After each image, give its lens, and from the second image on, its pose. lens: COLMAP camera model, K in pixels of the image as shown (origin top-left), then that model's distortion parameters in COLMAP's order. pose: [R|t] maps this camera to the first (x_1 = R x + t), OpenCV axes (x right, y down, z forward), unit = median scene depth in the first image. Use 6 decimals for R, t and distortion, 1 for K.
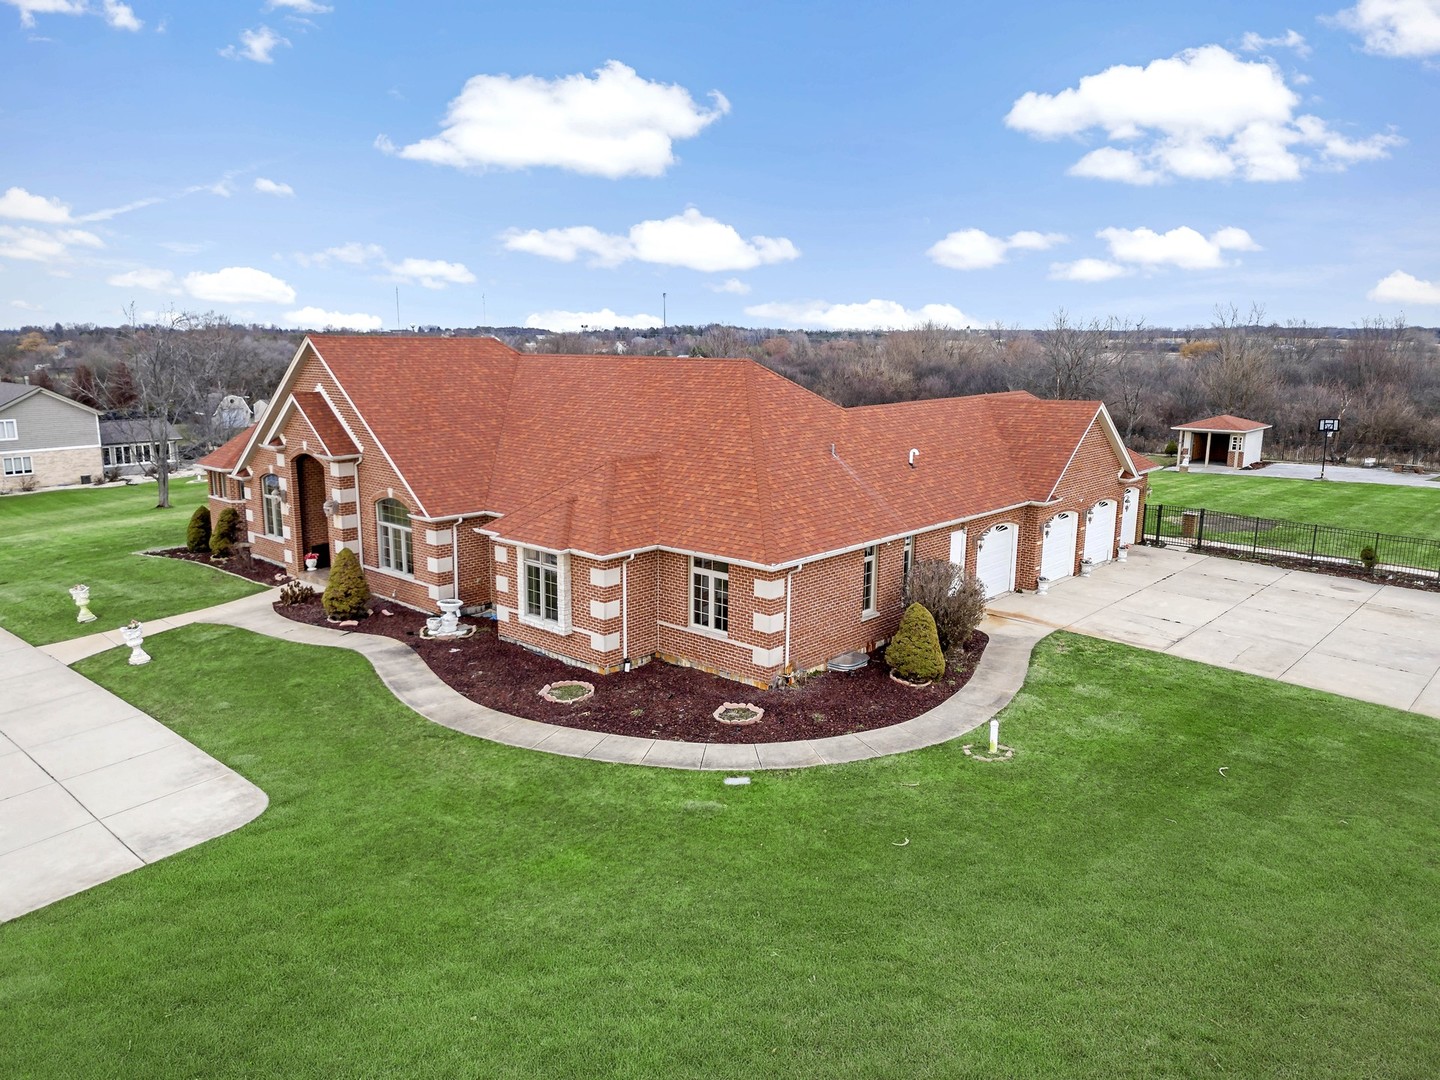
lens RADIAL K [[1029.7, 0, 720.0], [0, 1029.7, 540.0], [0, 0, 1]] dist [0.076385, -0.084552]
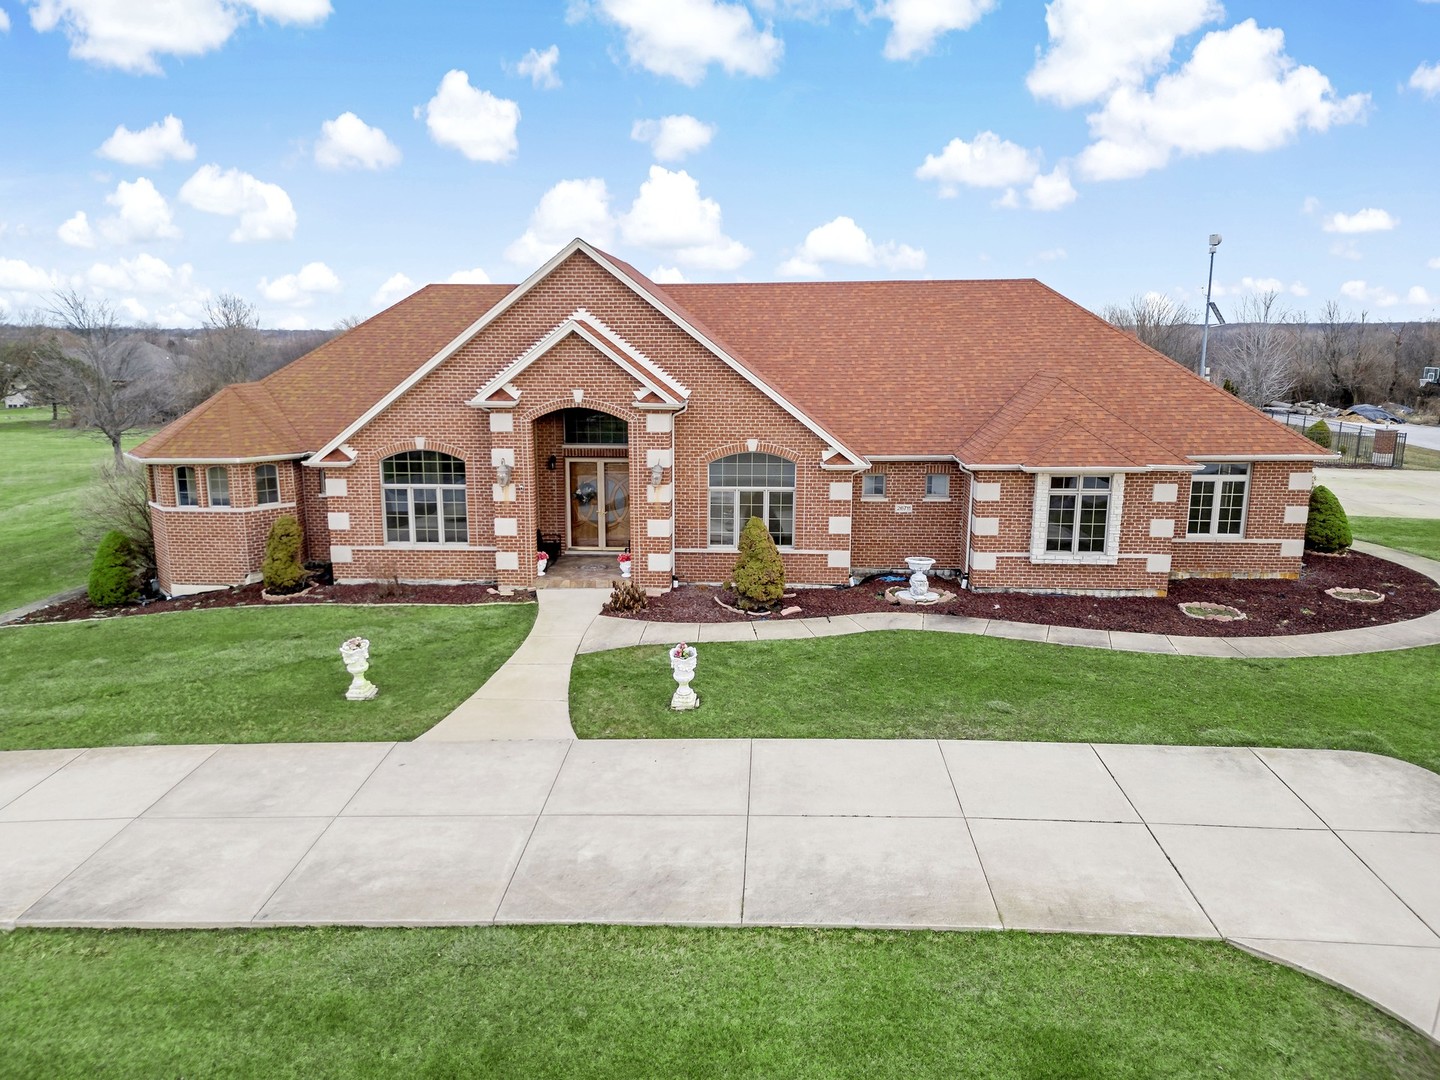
lens RADIAL K [[1029.7, 0, 720.0], [0, 1029.7, 540.0], [0, 0, 1]] dist [0.076385, -0.084552]
pose [[0.783230, -0.131151, 0.607742, -0.972637], [0.127504, 0.990604, 0.049452, -0.018743], [-0.608518, 0.038757, 0.792593, 0.478177]]
